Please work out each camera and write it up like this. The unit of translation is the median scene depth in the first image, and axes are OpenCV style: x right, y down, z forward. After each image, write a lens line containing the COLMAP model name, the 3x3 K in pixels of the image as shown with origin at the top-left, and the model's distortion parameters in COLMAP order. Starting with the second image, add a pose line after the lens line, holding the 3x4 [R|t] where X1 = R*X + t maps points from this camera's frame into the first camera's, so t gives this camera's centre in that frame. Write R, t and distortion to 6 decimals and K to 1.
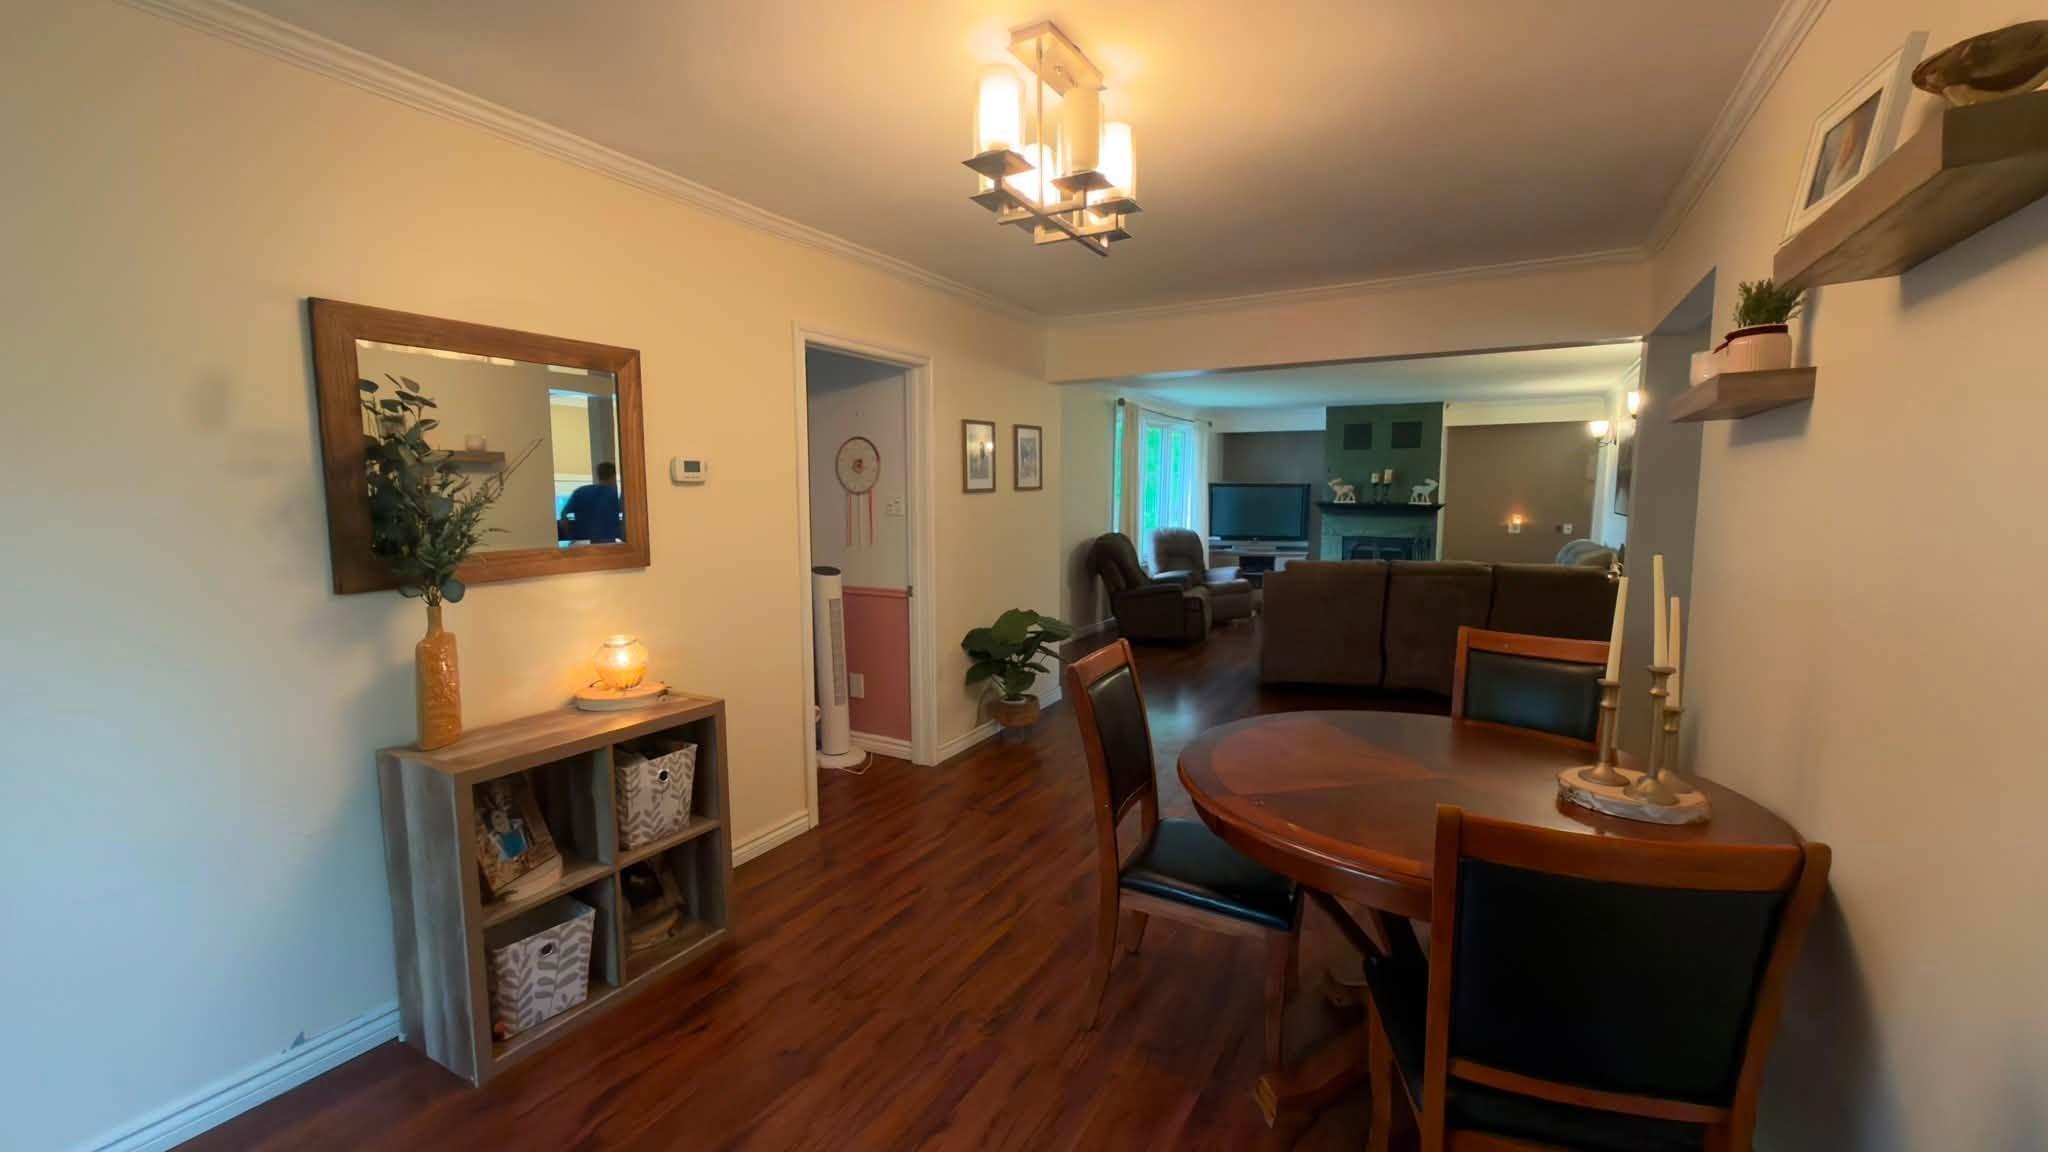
lens RADIAL K [[814.1, 0, 1017.8], [0, 814.1, 577.2], [0, 0, 1]] dist [-0.000815, -0.000258]
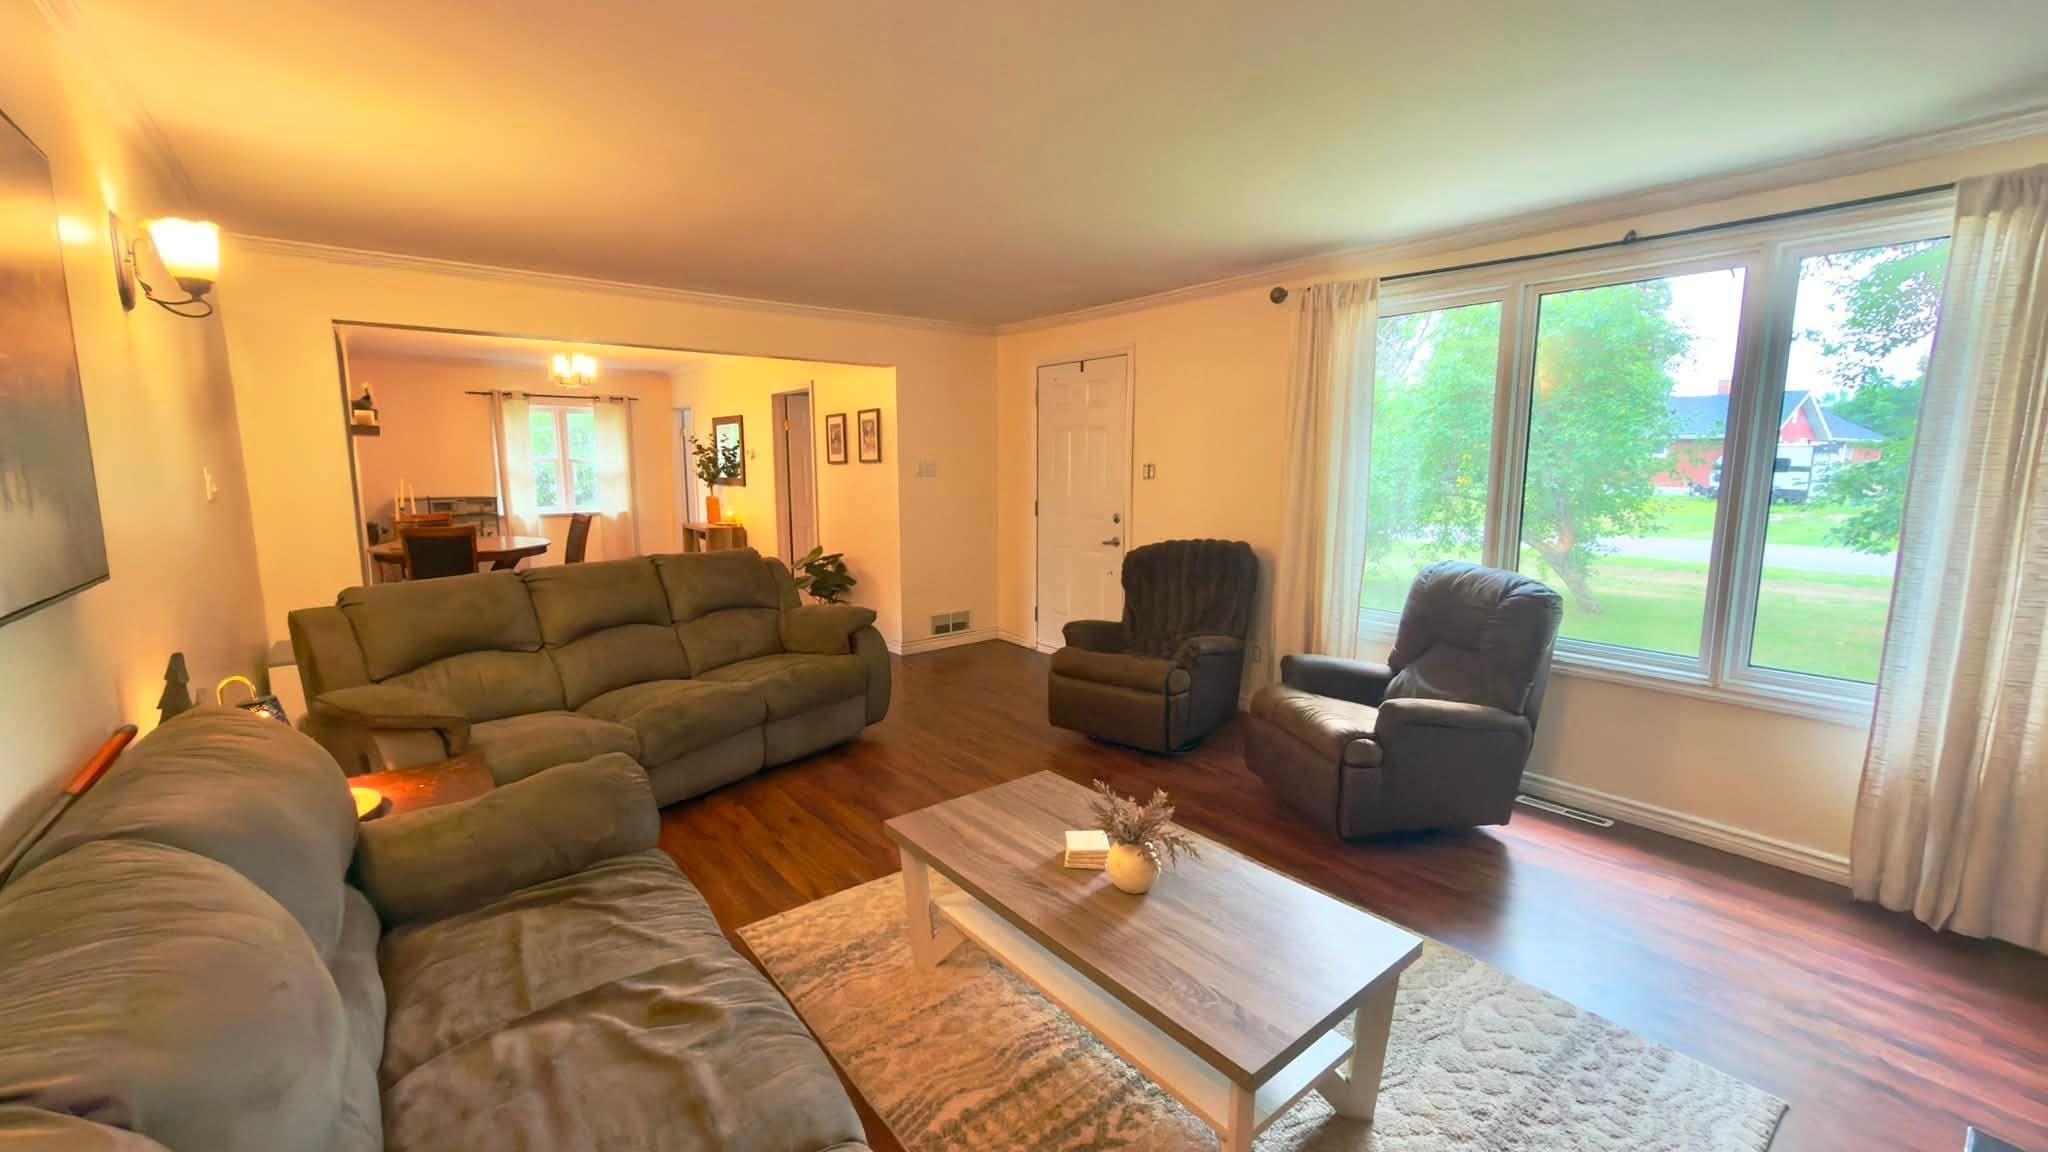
lens RADIAL K [[818.0, 0, 1022.9], [0, 818.0, 574.7], [0, 0, 1]] dist [0.000089, -0.000052]
pose [[-0.359608, 0.132023, -0.923717, 0.594991], [-0.100962, 0.978623, 0.179176, -0.100186], [0.927625, 0.157694, -0.338591, 0.895589]]
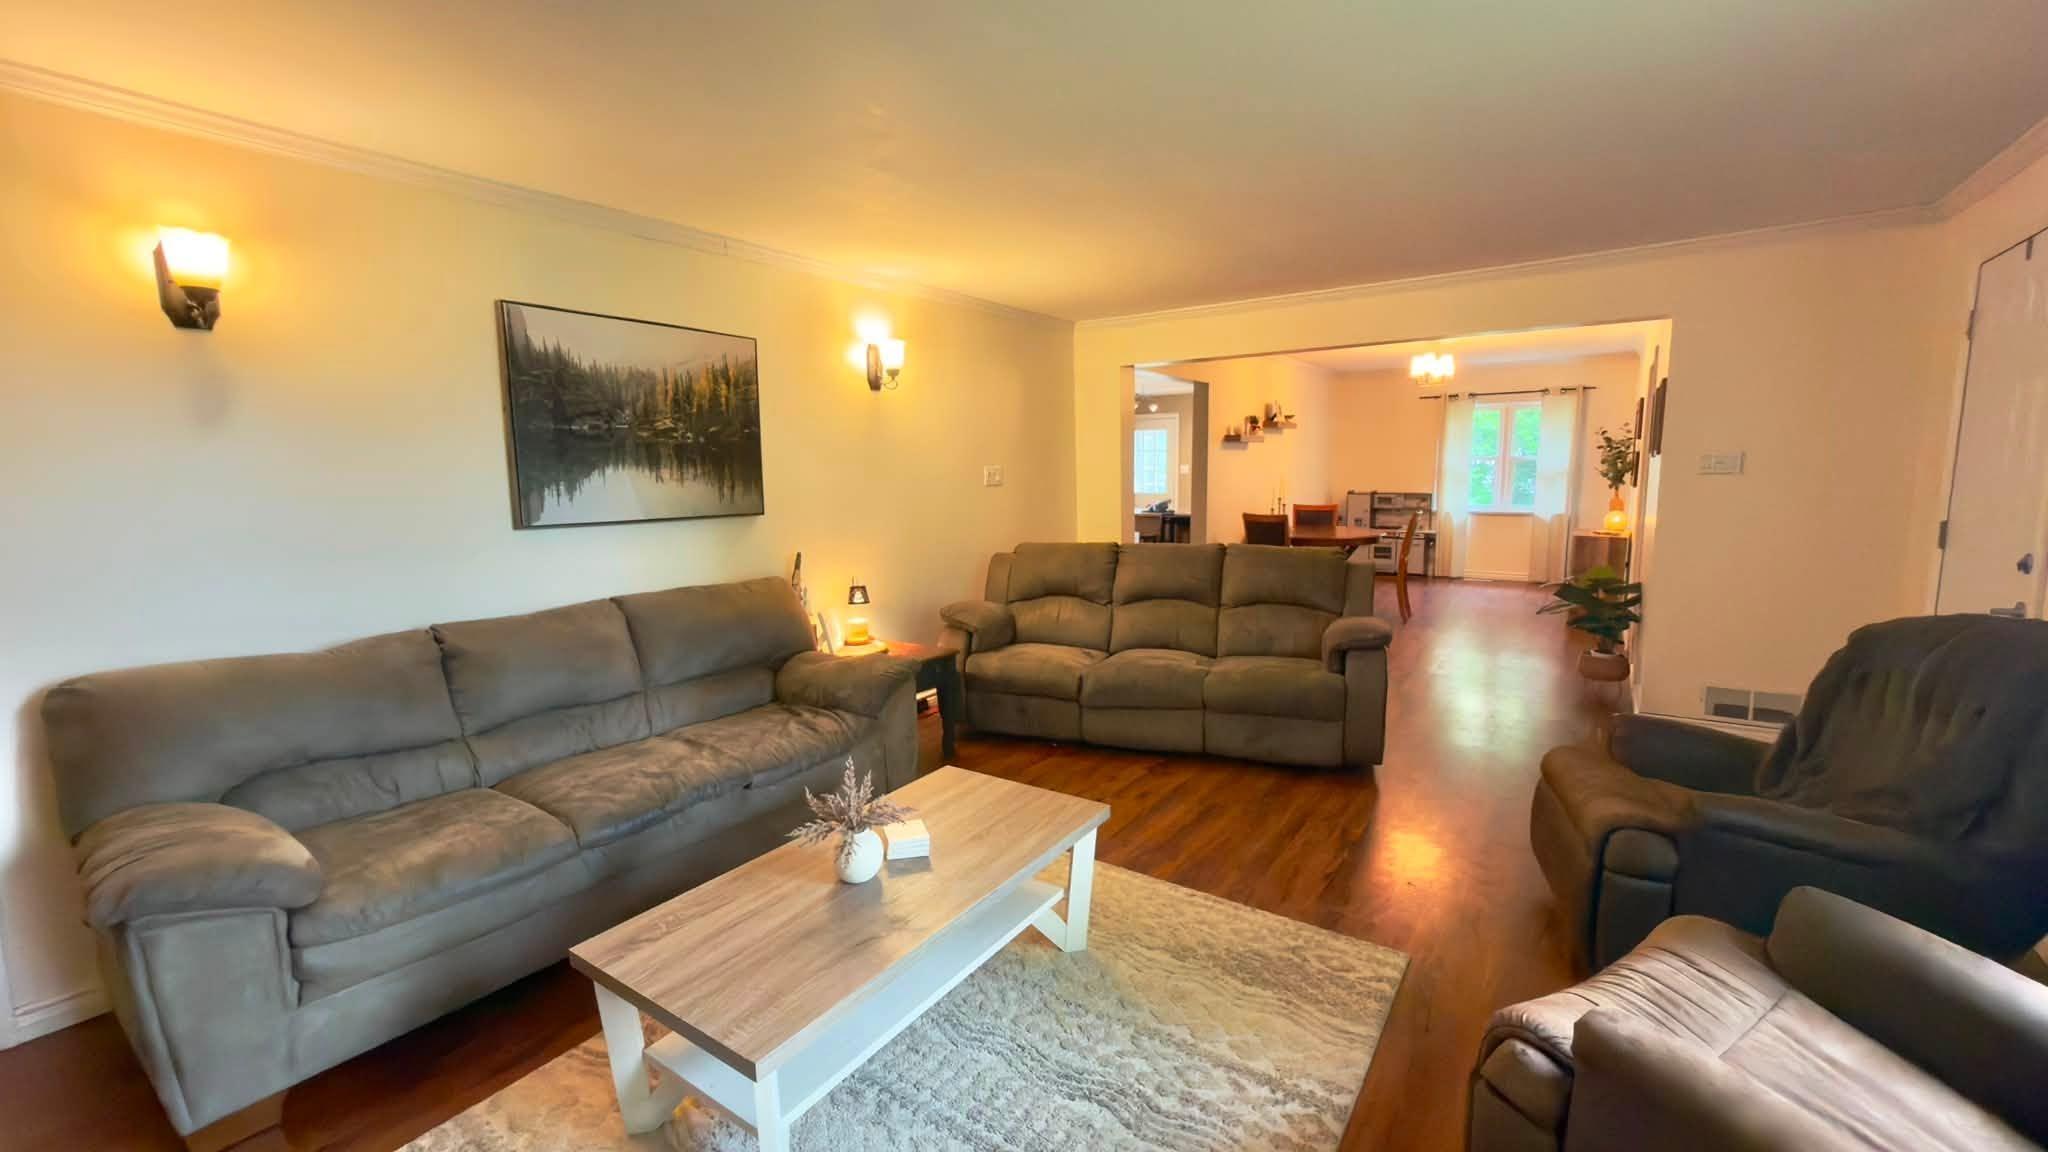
lens RADIAL K [[818.0, 0, 1022.9], [0, 818.0, 574.7], [0, 0, 1]] dist [0.000089, -0.000052]
pose [[-0.996779, 0.006618, 0.079919, 0.339230], [0.025321, 0.971578, 0.235360, -0.111320], [-0.076090, 0.236626, -0.968617, 1.047407]]
